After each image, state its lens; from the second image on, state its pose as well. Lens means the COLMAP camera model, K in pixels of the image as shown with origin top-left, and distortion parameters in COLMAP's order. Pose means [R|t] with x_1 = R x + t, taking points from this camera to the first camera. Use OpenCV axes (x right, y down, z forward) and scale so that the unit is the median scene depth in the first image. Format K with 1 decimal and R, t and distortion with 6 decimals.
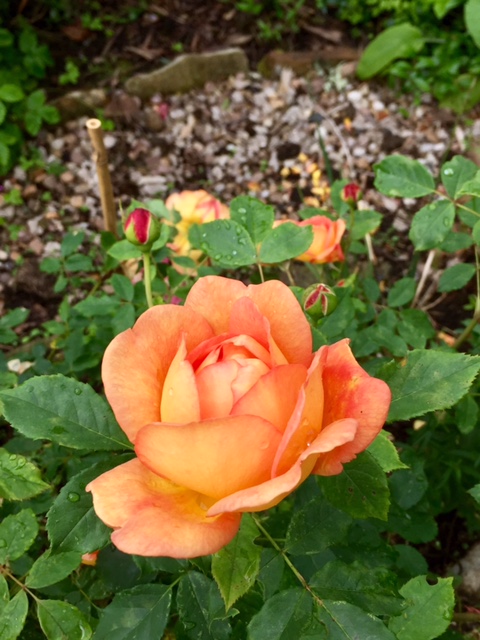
lens RADIAL K [[766.0, 0, 239.0], [0, 766.0, 321.2], [0, 0, 1]] dist [0.105081, 0.000000]
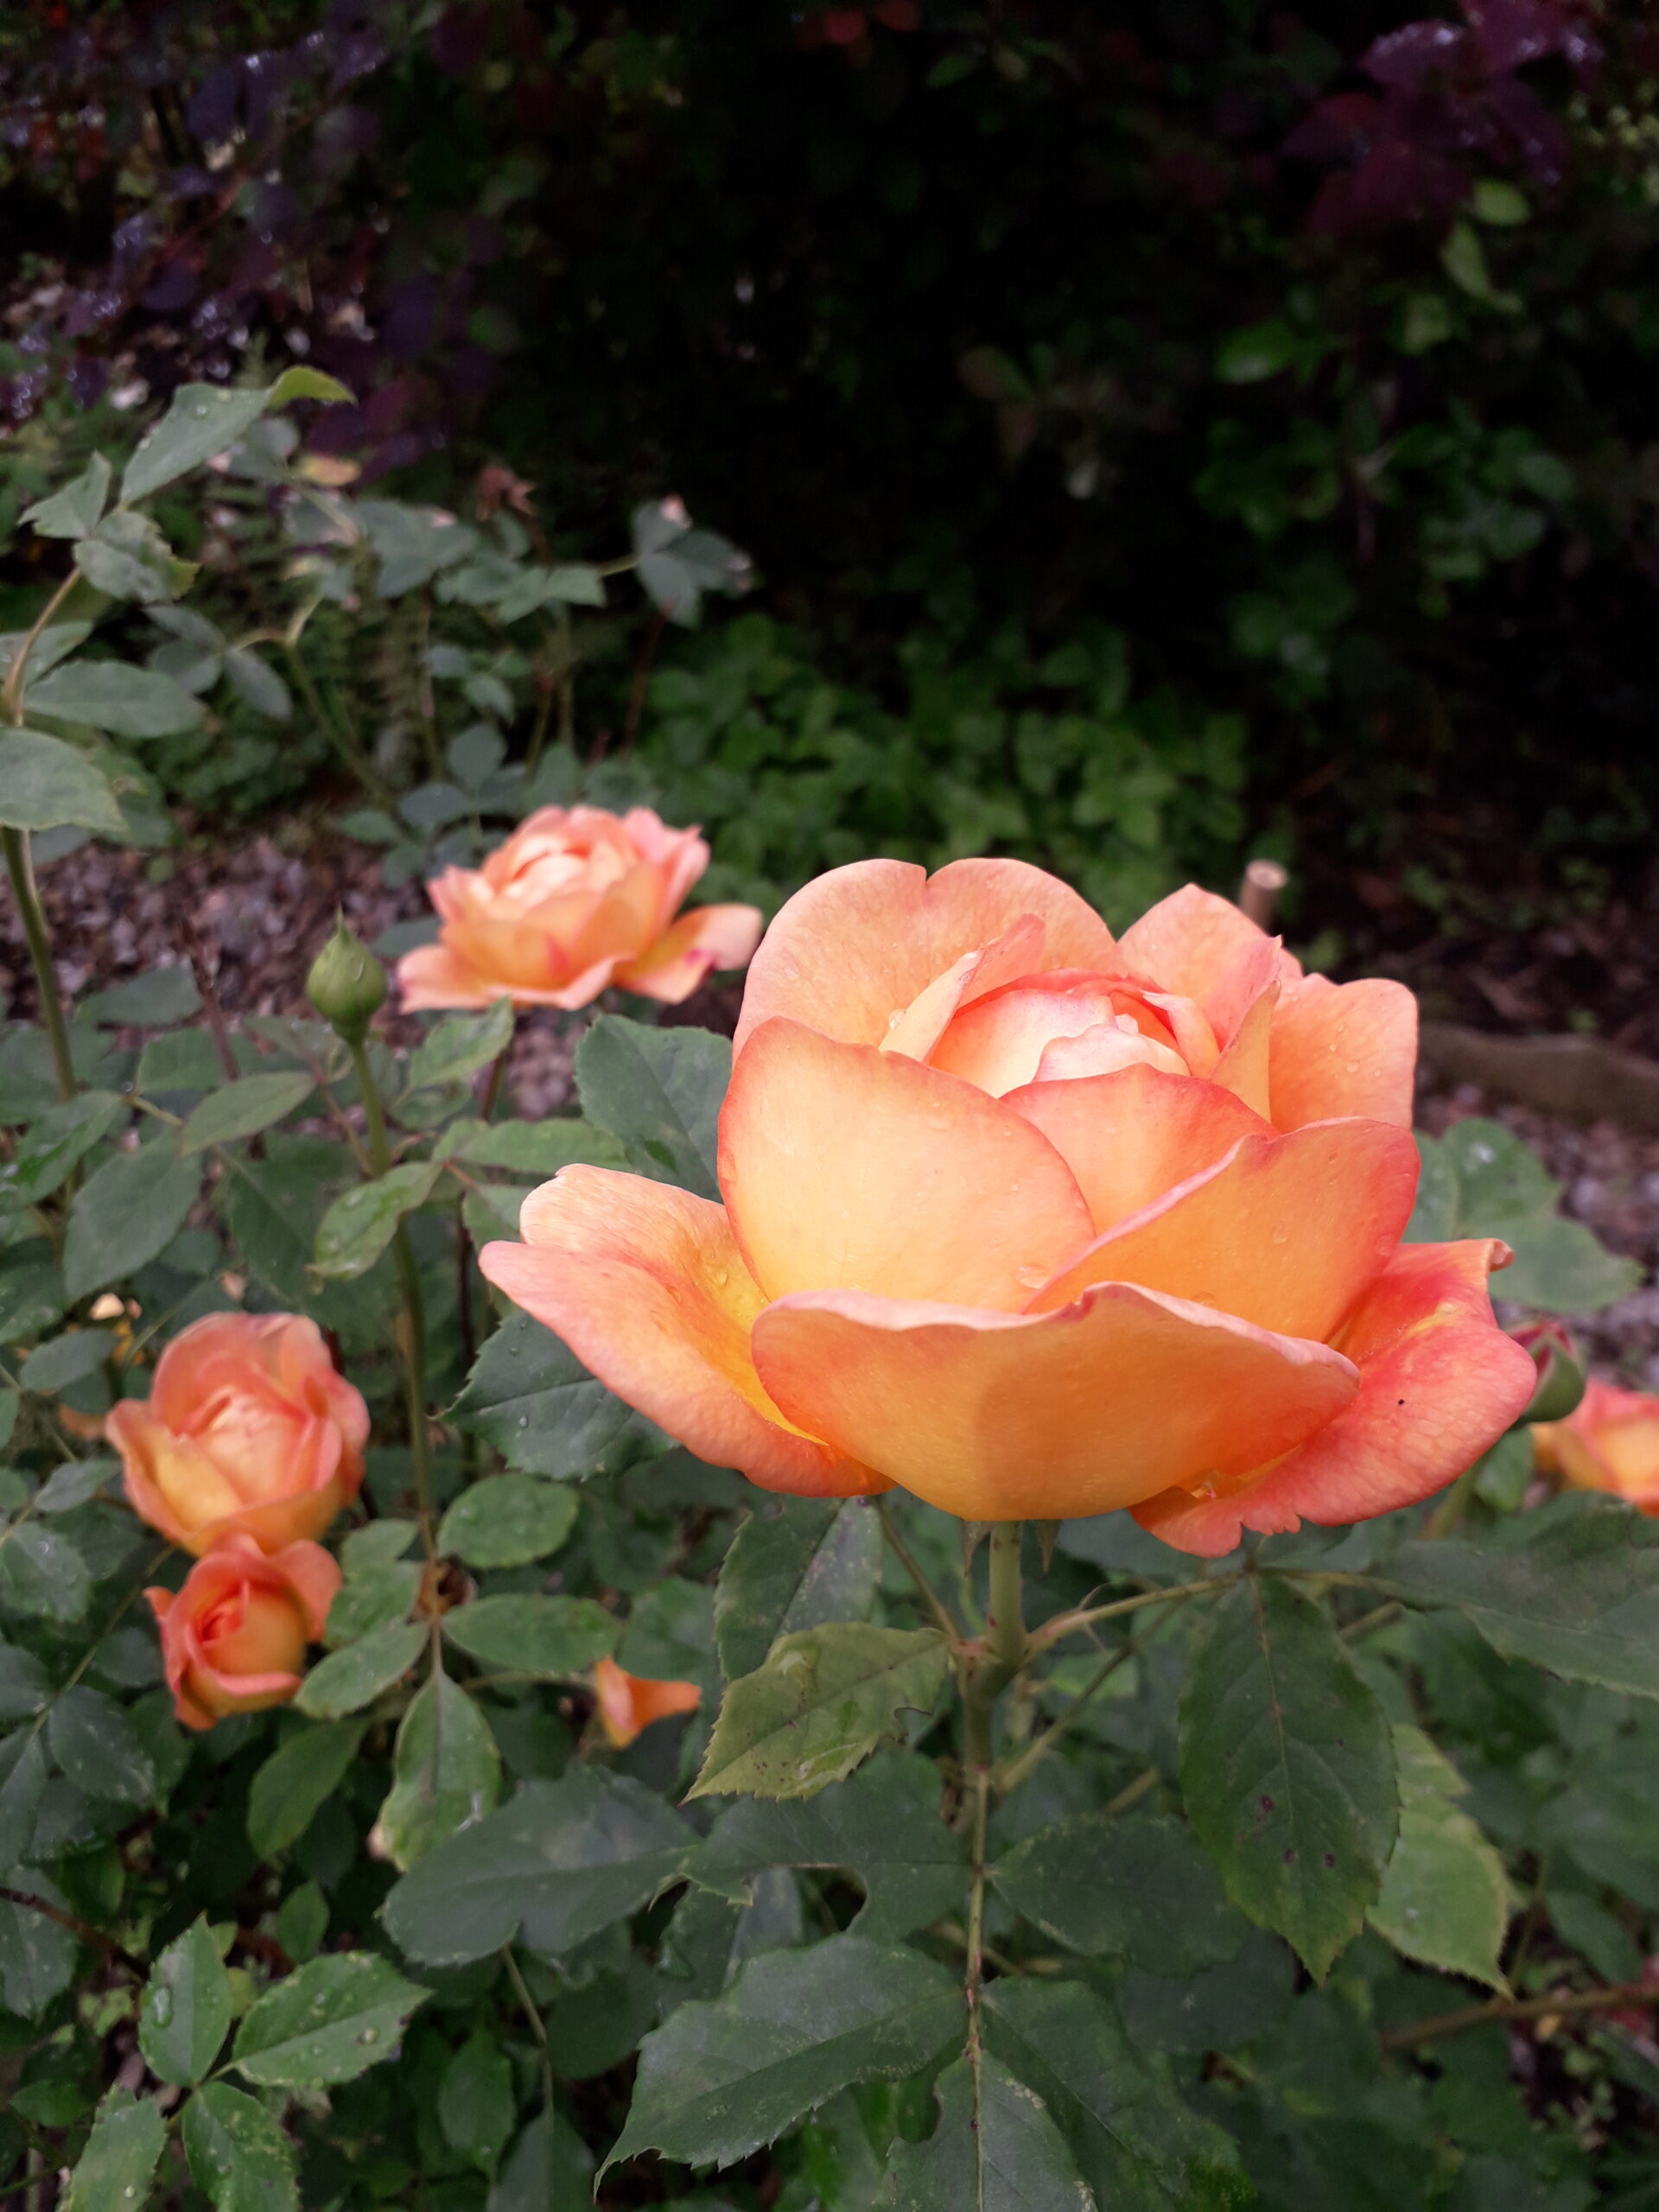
lens RADIAL K [[1797.7, 0, 837.9], [0, 1797.7, 1104.5], [0, 0, 1]] dist [-0.001930, -0.002173]
pose [[0.777357, 0.484016, -0.401801, 0.120584], [-0.567031, 0.815713, -0.114405, 0.126407], [0.272381, 0.316767, 0.908552, 0.176389]]
